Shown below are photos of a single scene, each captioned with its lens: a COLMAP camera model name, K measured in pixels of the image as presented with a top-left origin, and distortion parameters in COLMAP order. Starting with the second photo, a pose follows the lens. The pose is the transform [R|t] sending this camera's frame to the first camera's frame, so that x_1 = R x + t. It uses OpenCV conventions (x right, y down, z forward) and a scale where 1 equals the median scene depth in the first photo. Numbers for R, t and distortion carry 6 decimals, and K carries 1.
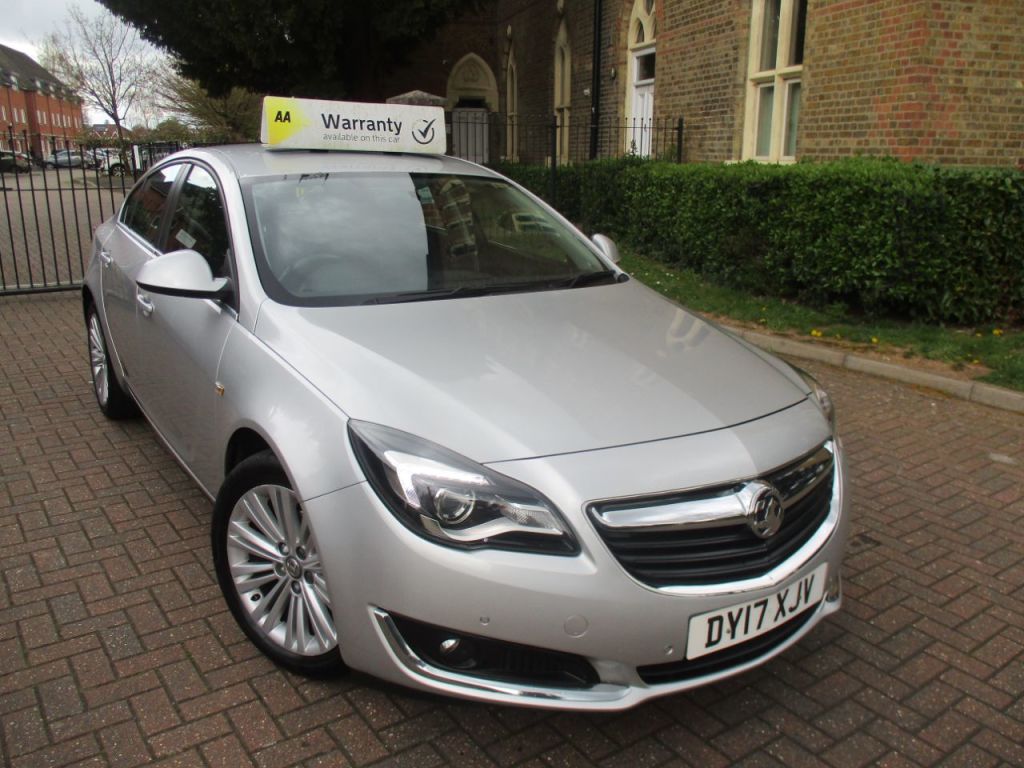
lens RADIAL K [[839.6, 0, 518.2], [0, 839.6, 383.6], [0, 0, 1]] dist [-0.034907, 0.003221]
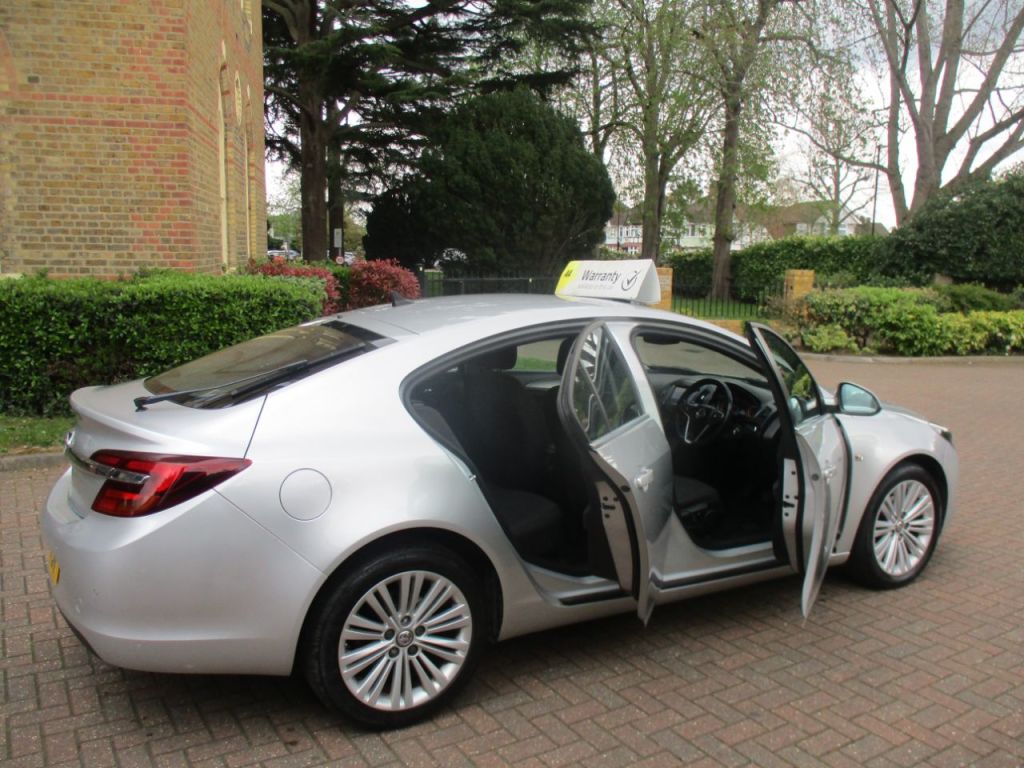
lens RADIAL K [[839.6, 0, 518.2], [0, 839.6, 383.6], [0, 0, 1]] dist [-0.034907, 0.003221]
pose [[0.070677, -0.160652, 0.984477, -0.672309], [0.247539, 0.958898, 0.138707, -0.175353], [-0.966297, 0.233893, 0.107540, 0.496038]]
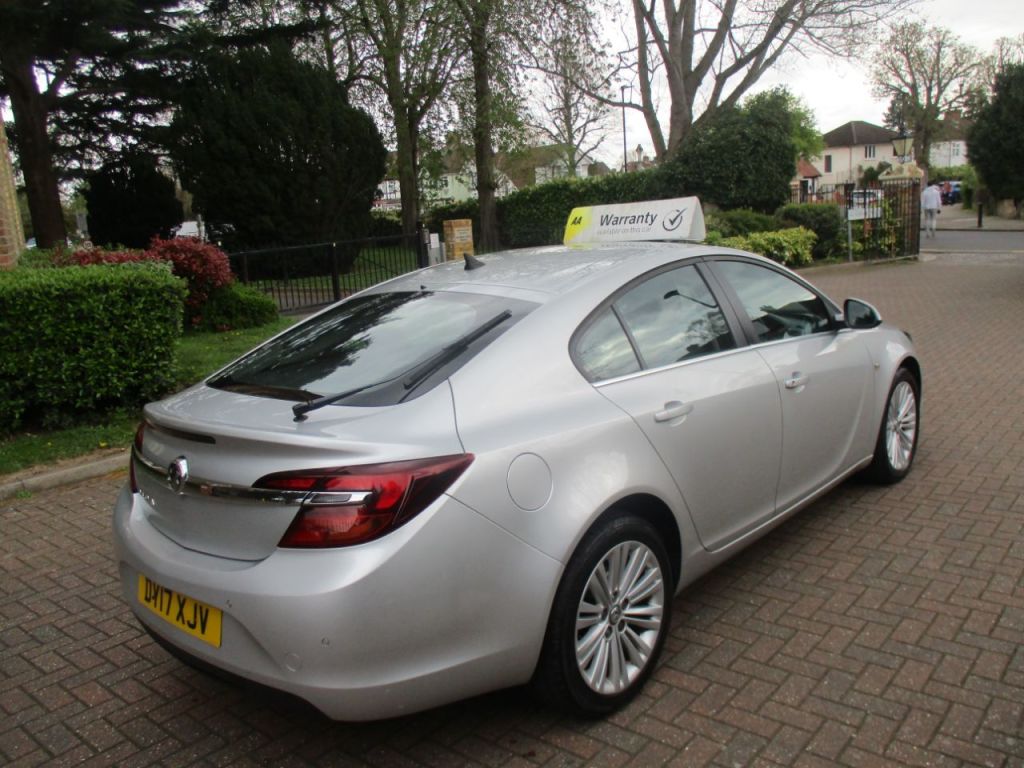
lens RADIAL K [[840.6, 0, 519.0], [0, 840.6, 385.2], [0, 0, 1]] dist [-0.037095, 0.015011]
pose [[-0.237121, -0.199156, 0.950847, -0.629840], [0.317368, 0.909179, 0.269574, -0.225379], [-0.918178, 0.365691, -0.152380, 0.677444]]
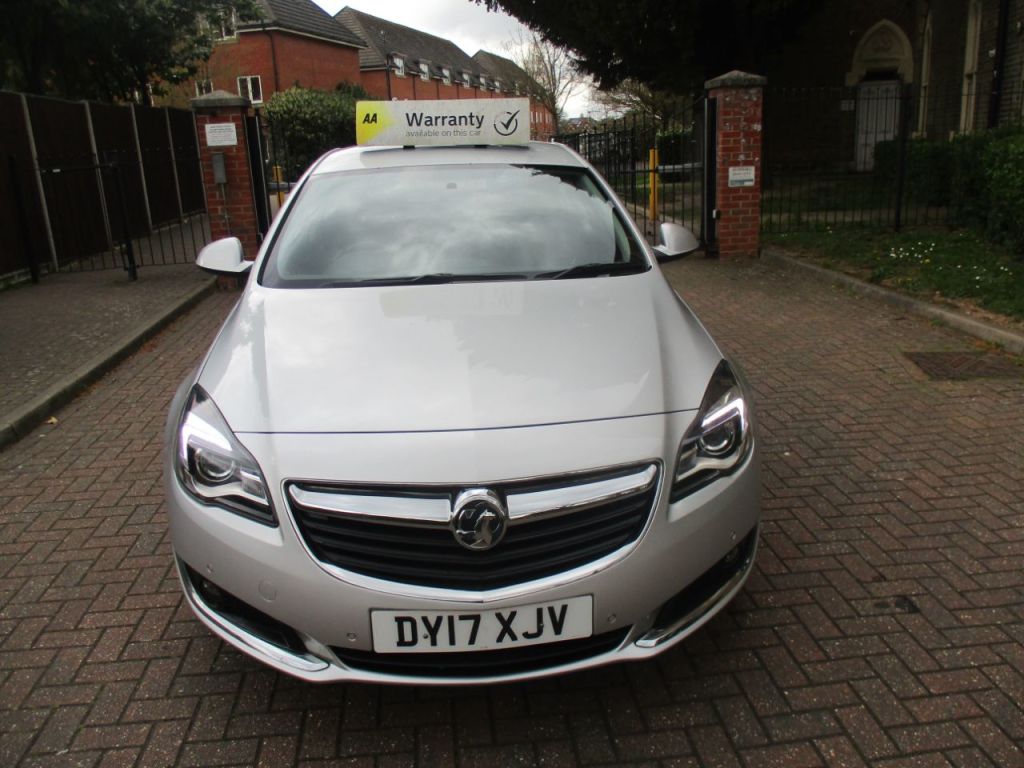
lens RADIAL K [[836.7, 0, 520.3], [0, 836.7, 387.7], [0, 0, 1]] dist [-0.039889, 0.019365]
pose [[0.868021, 0.092665, -0.487803, 0.215953], [-0.081188, 0.995697, 0.044676, -0.011975], [0.489844, 0.000824, 0.871810, 0.056441]]
